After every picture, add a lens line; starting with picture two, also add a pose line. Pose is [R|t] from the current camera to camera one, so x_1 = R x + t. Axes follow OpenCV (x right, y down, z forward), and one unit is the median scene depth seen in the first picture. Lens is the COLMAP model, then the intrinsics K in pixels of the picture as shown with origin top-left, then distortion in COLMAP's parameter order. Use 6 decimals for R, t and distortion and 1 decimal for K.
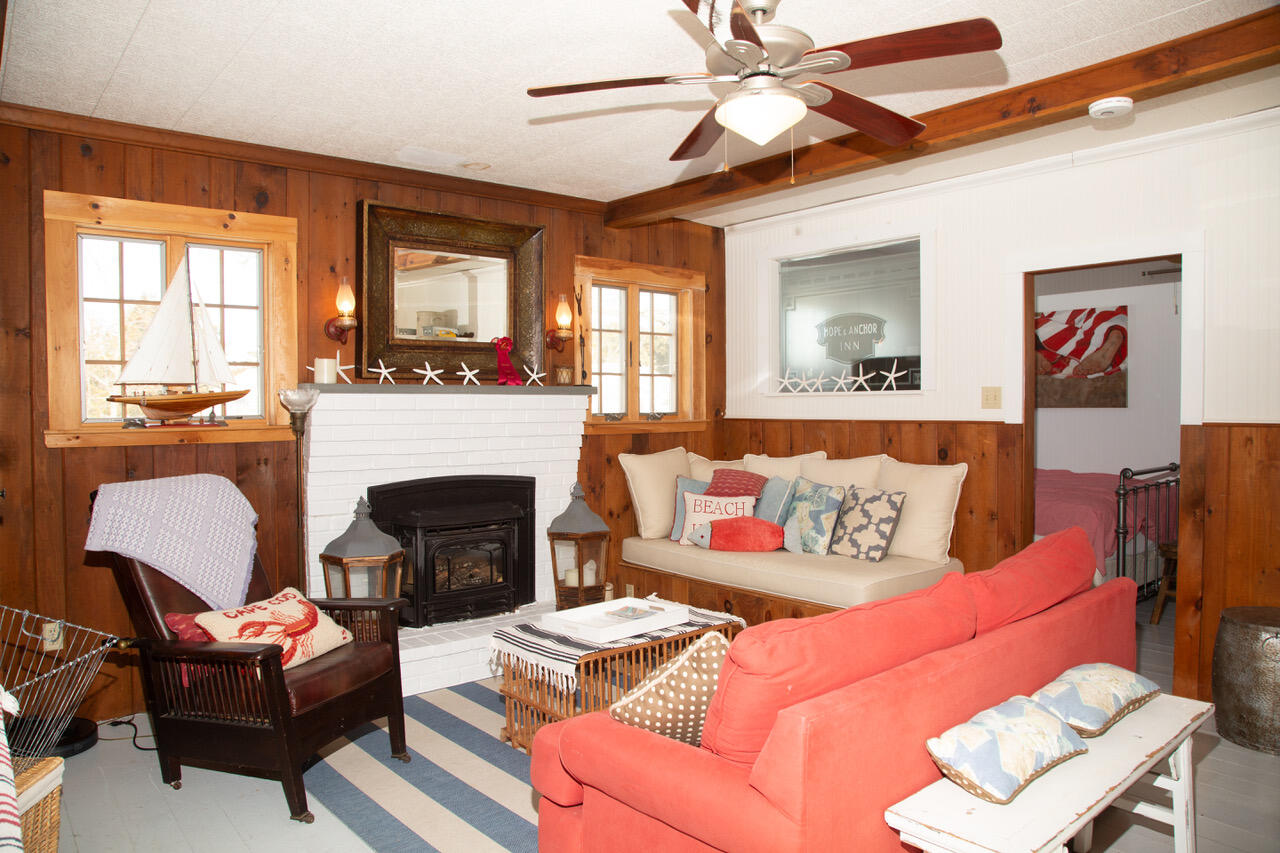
lens RADIAL K [[873.7, 0, 635.5], [0, 873.7, 429.3], [0, 0, 1]] dist [-0.120157, 0.076217]
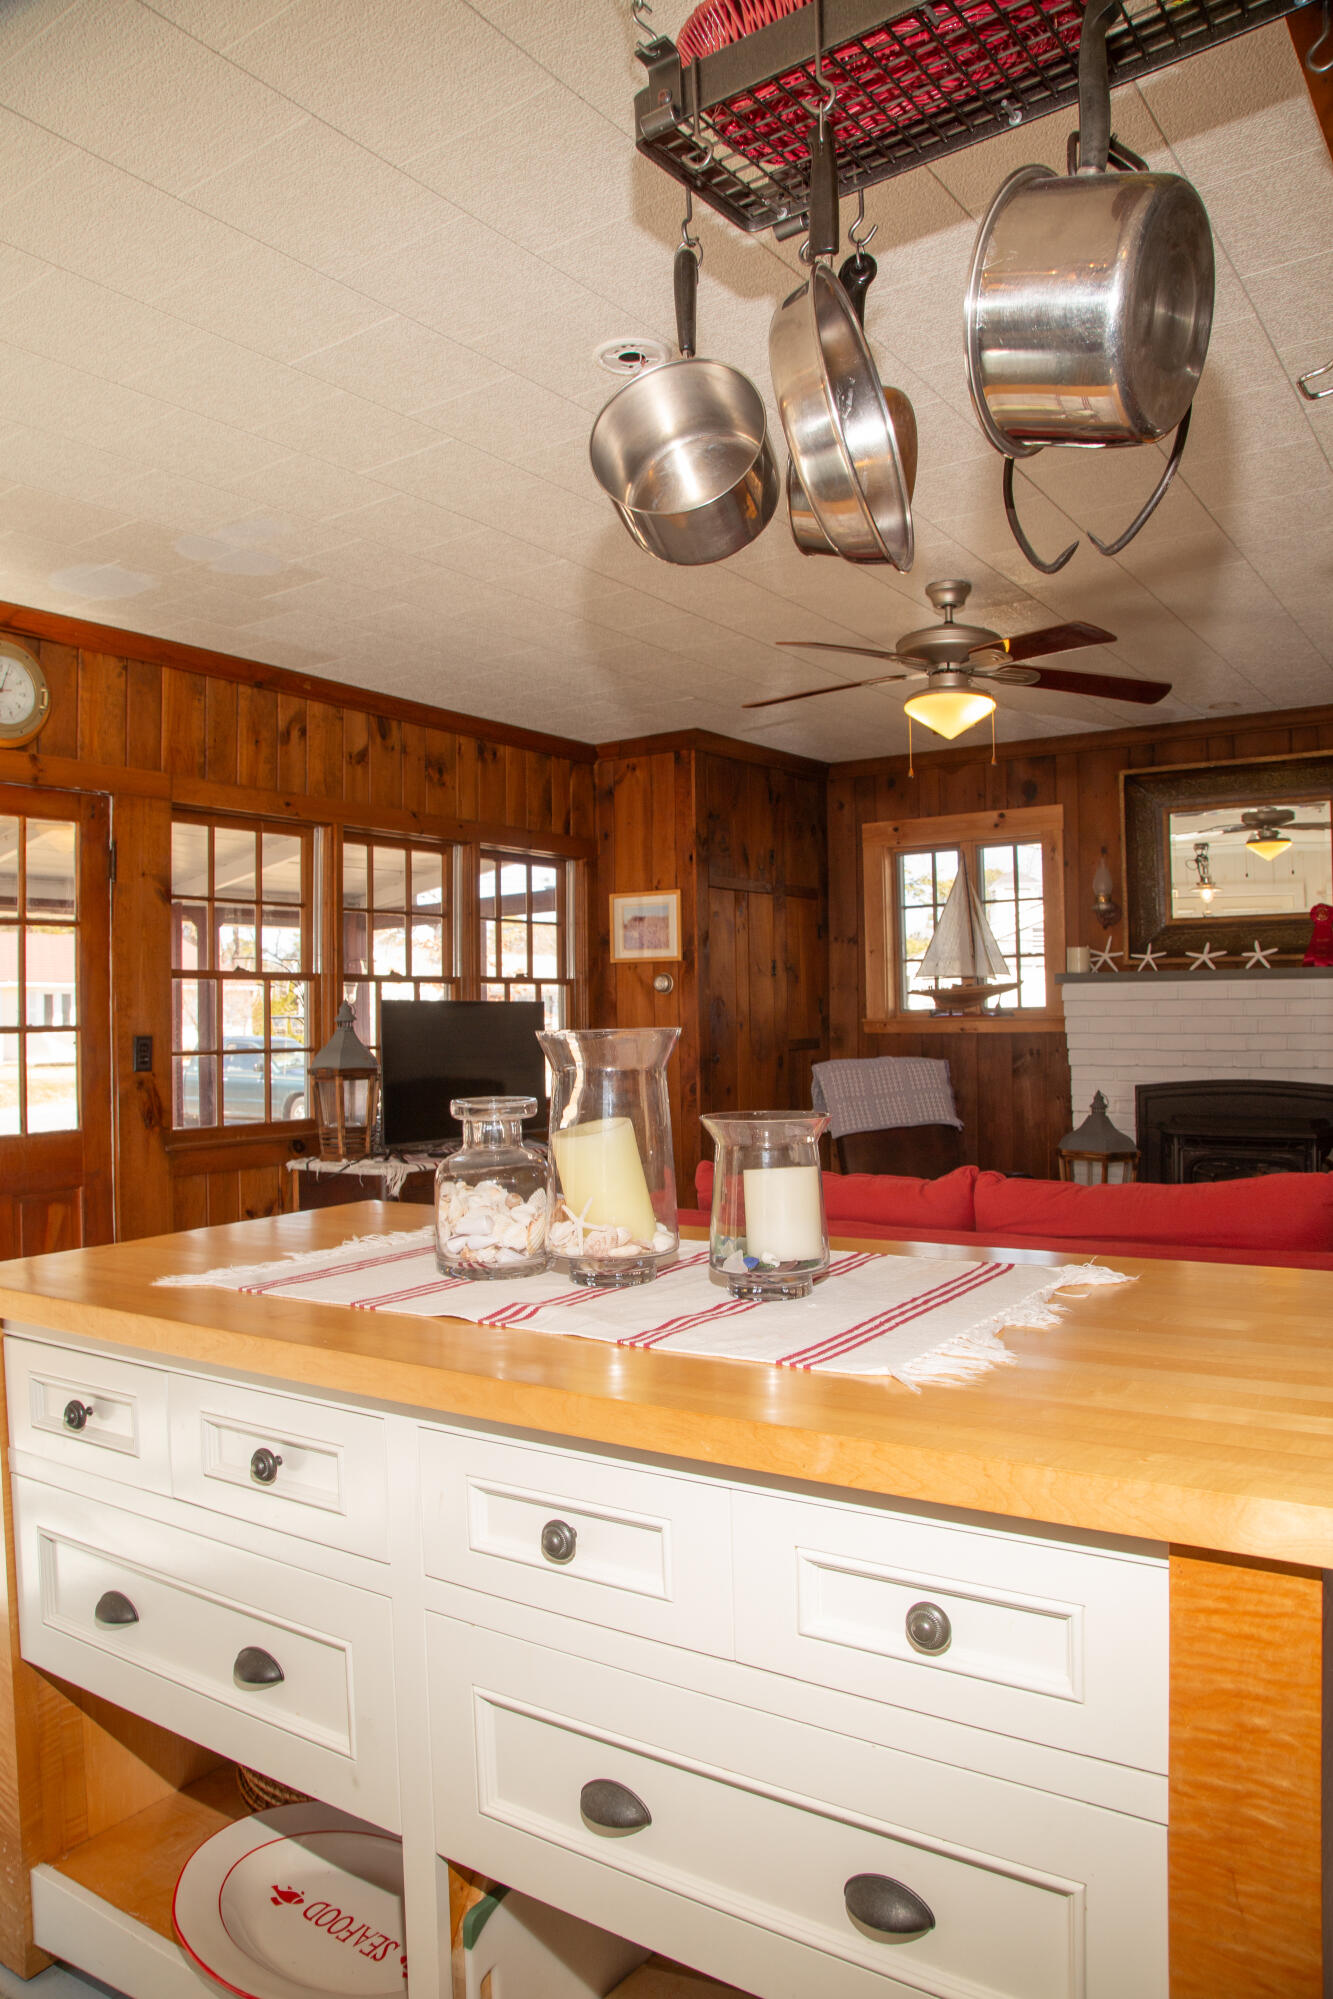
lens RADIAL K [[1365.2, 0, 666.5], [0, 1365.2, 999.5], [0, 0, 1]] dist [-0.124725, 0.073327]
pose [[0.275037, -0.009360, -0.961388, 0.827236], [-0.014329, 0.999802, -0.013833, 0.003128], [0.961327, 0.017580, 0.274848, 0.126118]]
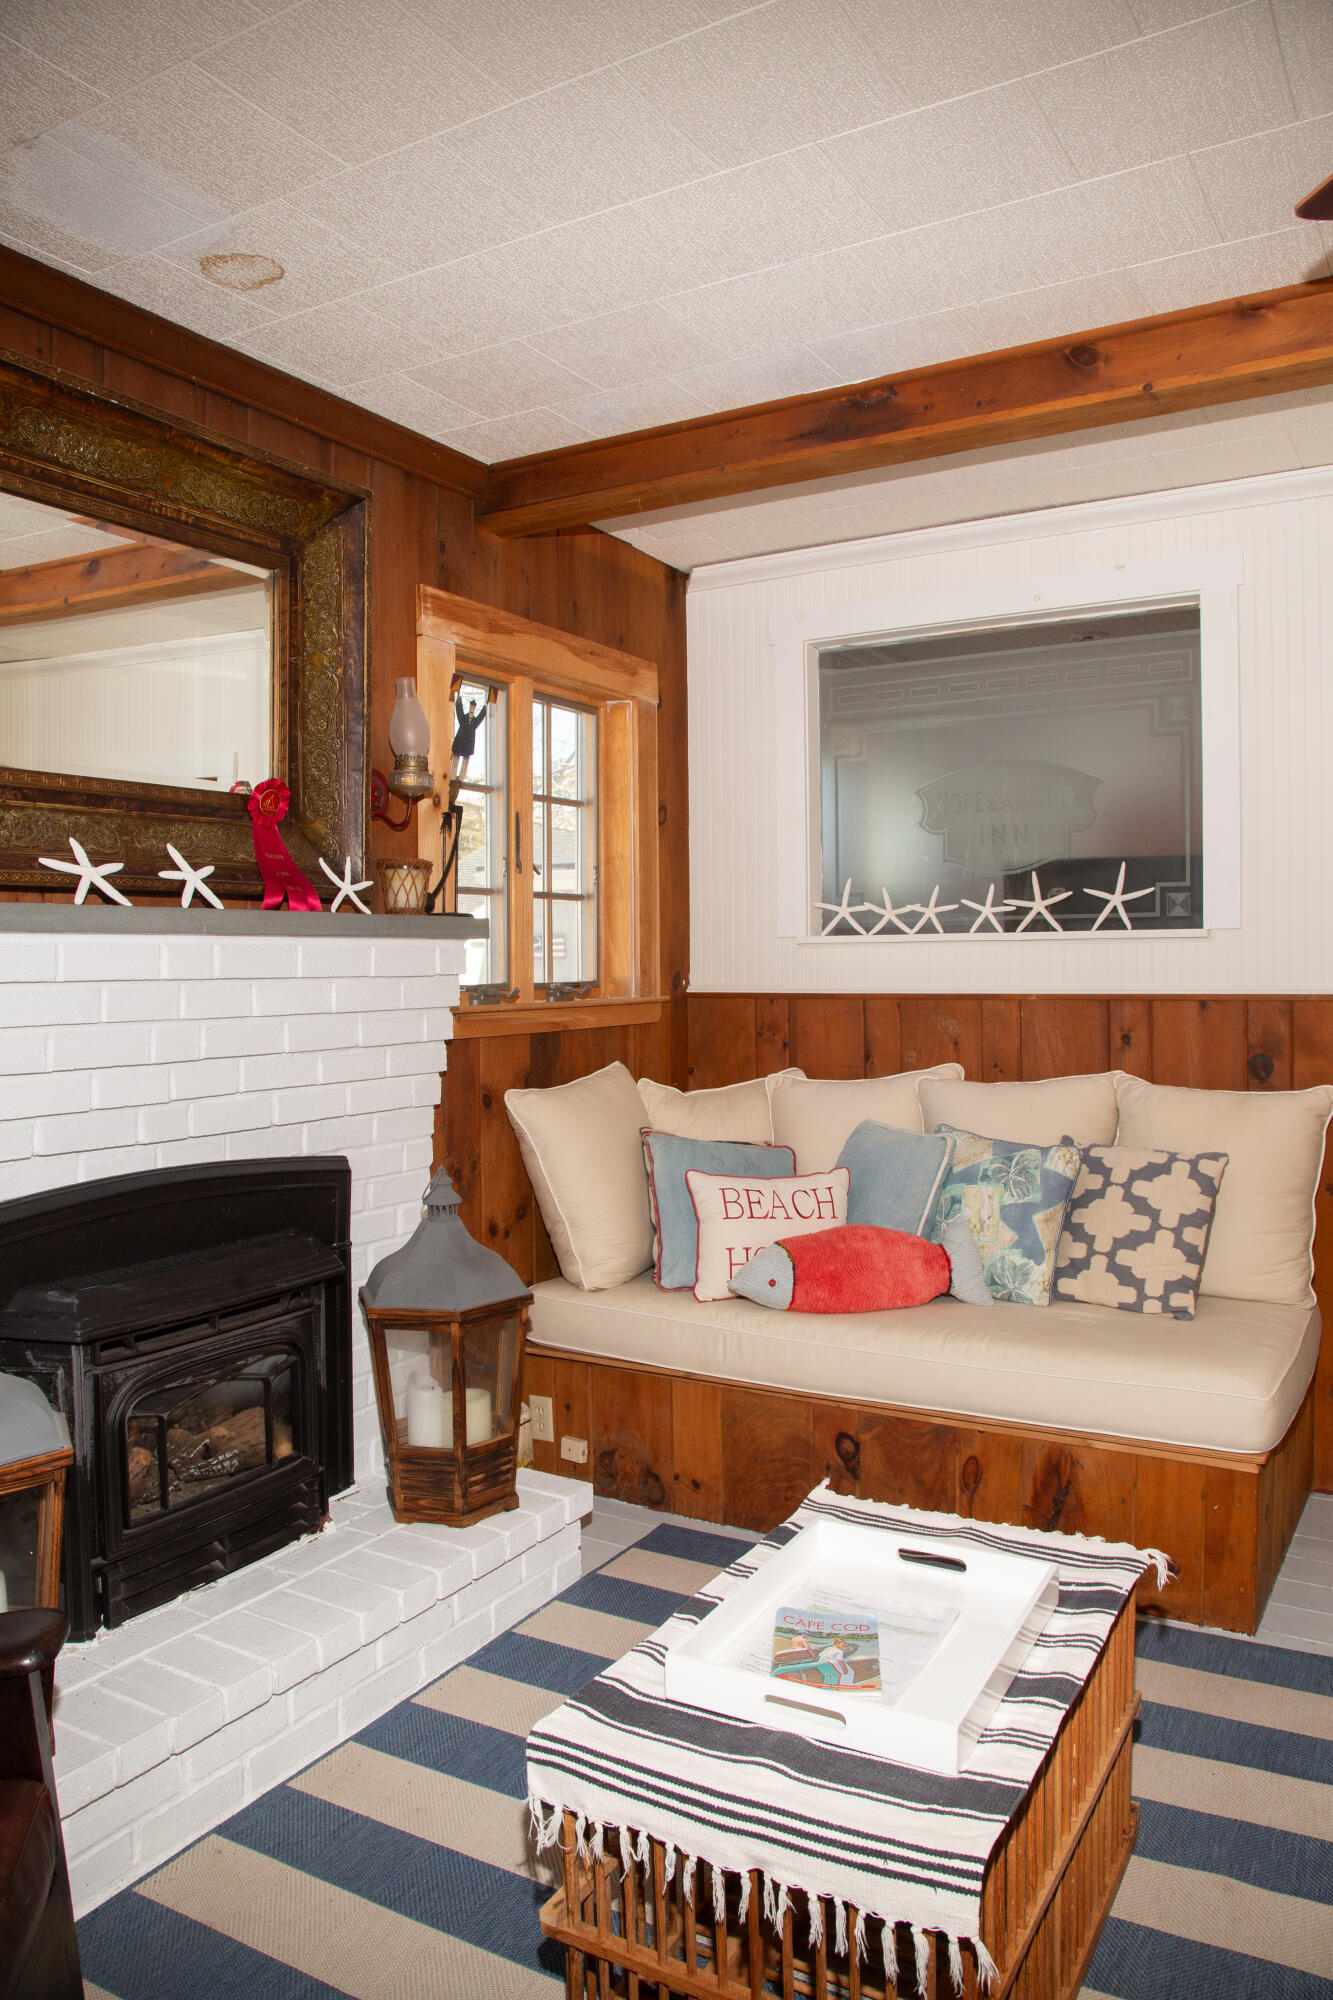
lens RADIAL K [[1432.8, 0, 666.5], [0, 1432.8, 1000.0], [0, 0, 1]] dist [-0.072519, 0.000525]
pose [[0.942181, -0.013402, 0.334837, -0.198002], [0.014764, 0.999890, -0.001522, -0.010162], [-0.334780, 0.006377, 0.942275, 0.386035]]
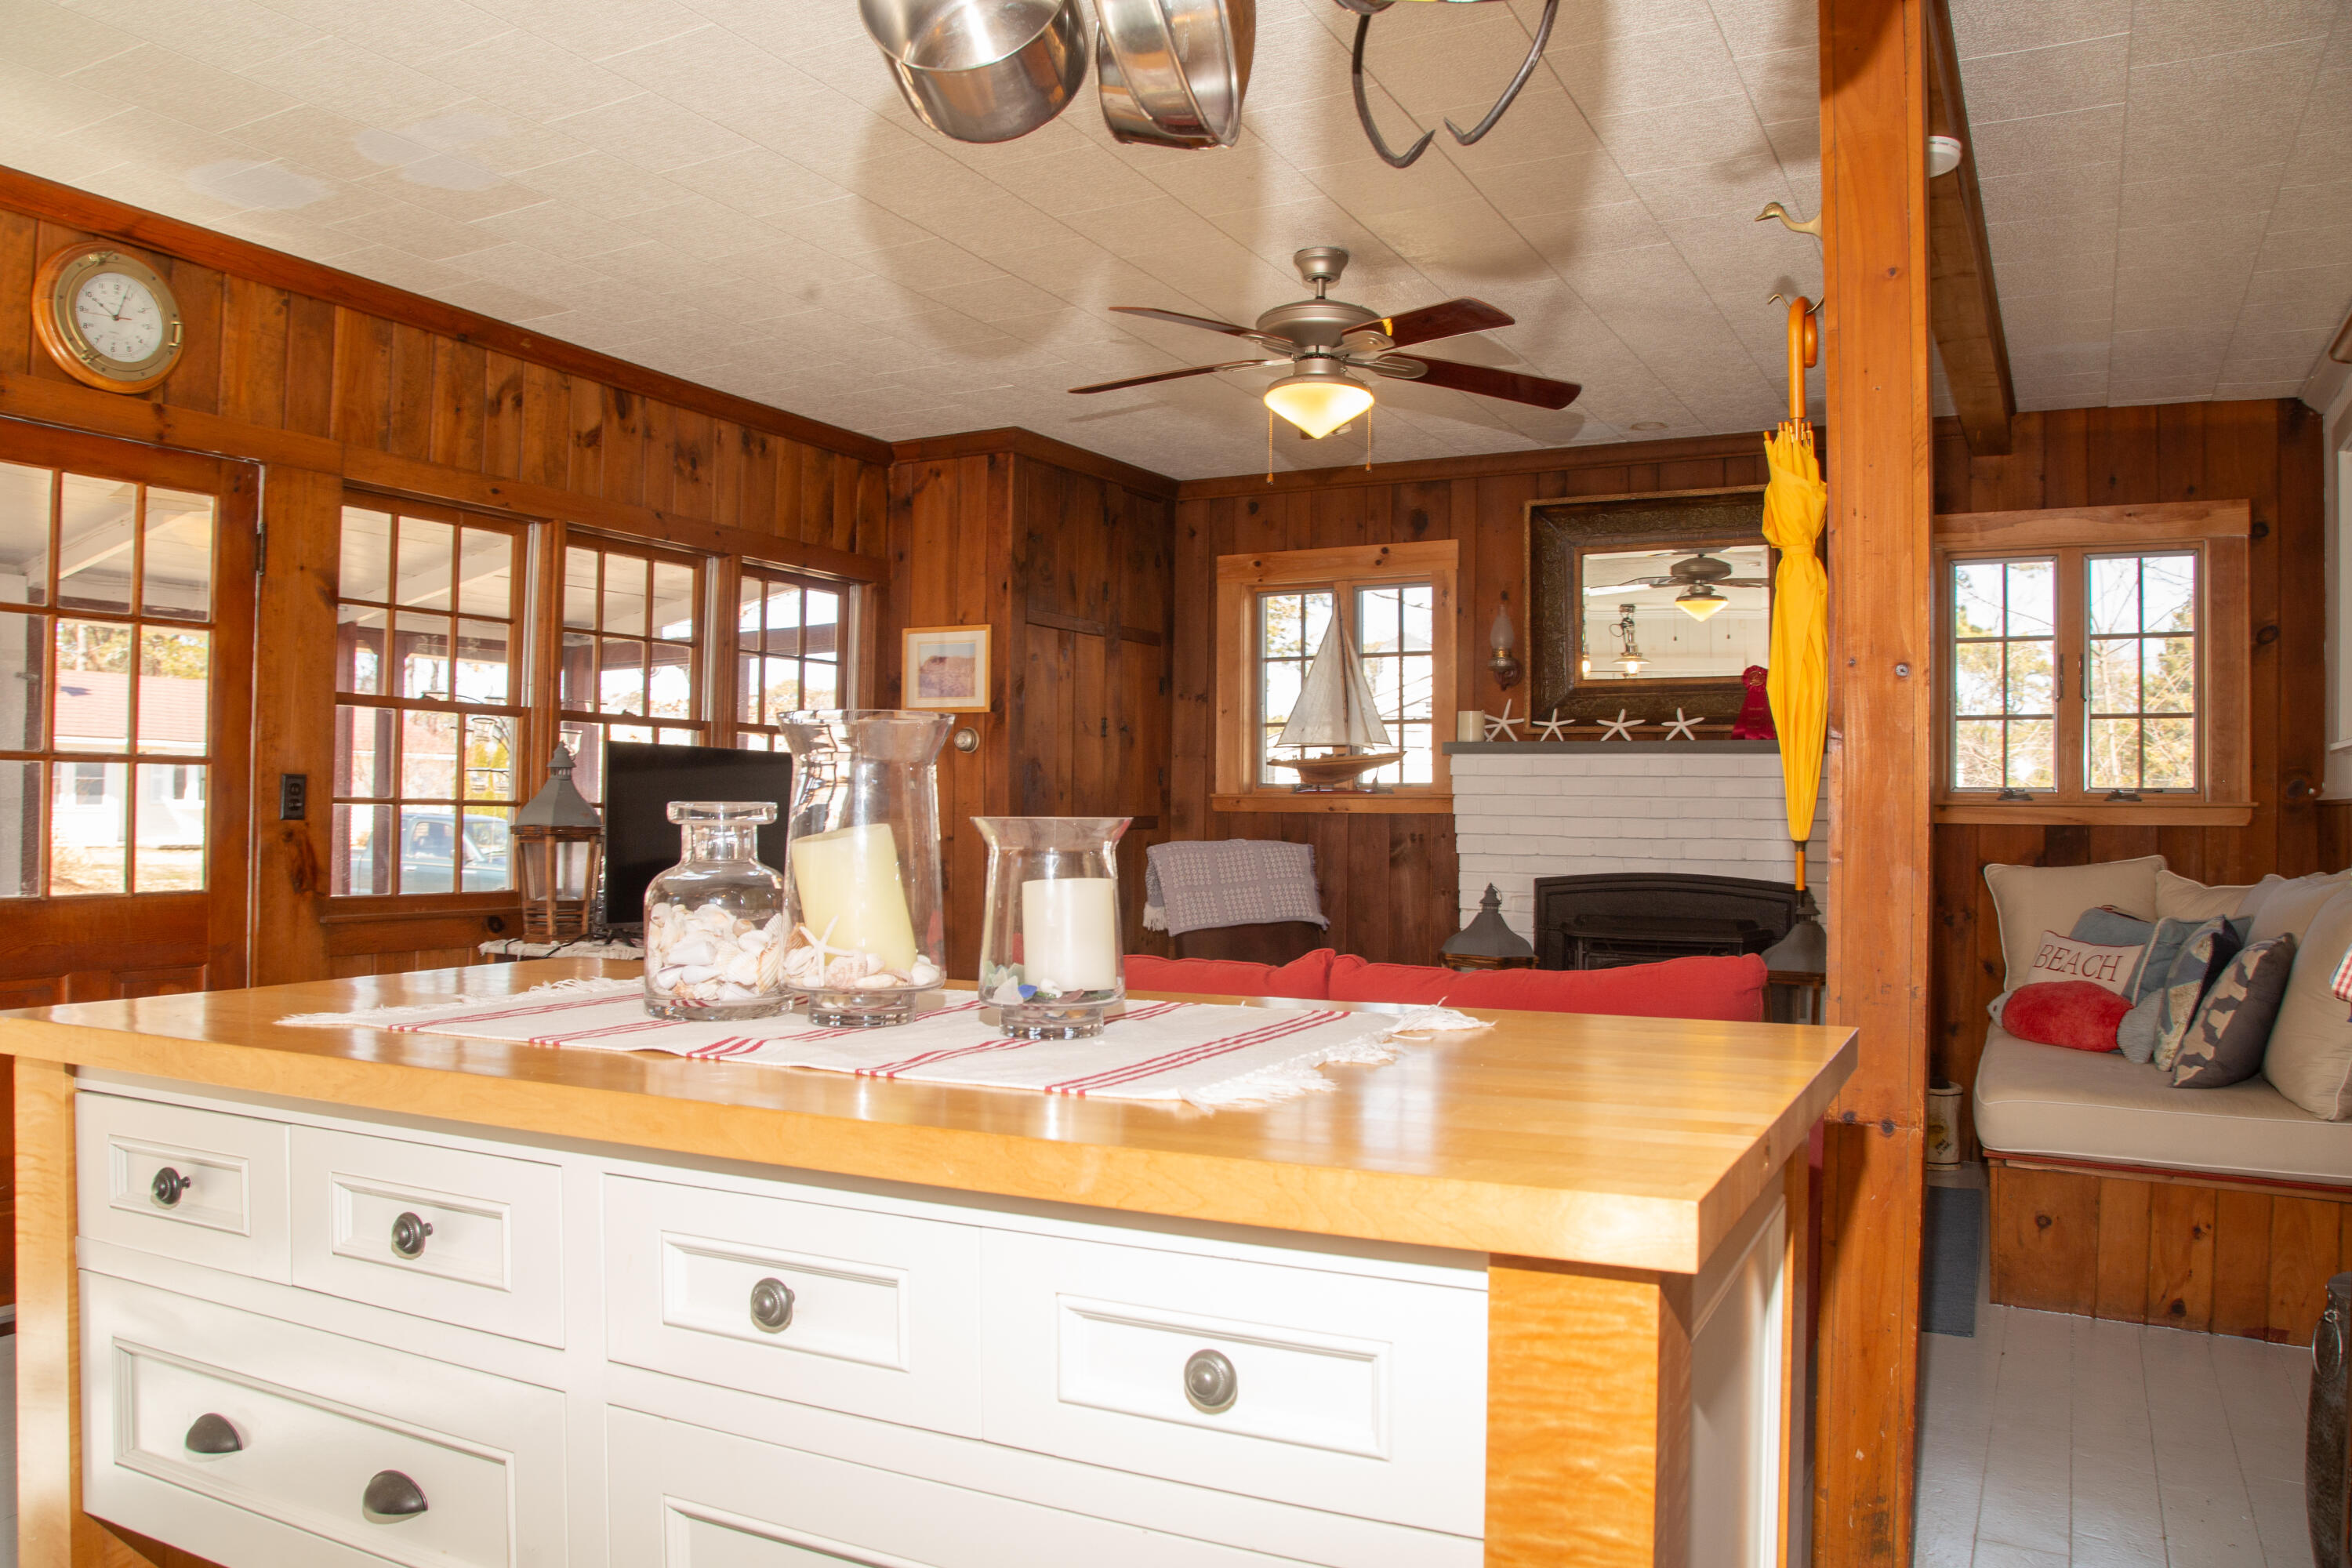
lens RADIAL K [[1686.2, 0, 1181.1], [0, 1686.2, 782.0], [0, 0, 1]] dist [-0.123631, 0.072078]
pose [[0.385640, -0.007952, -0.922615, 0.836812], [-0.038729, 0.998942, -0.024798, 0.027974], [0.921836, 0.045295, 0.384924, 0.135064]]
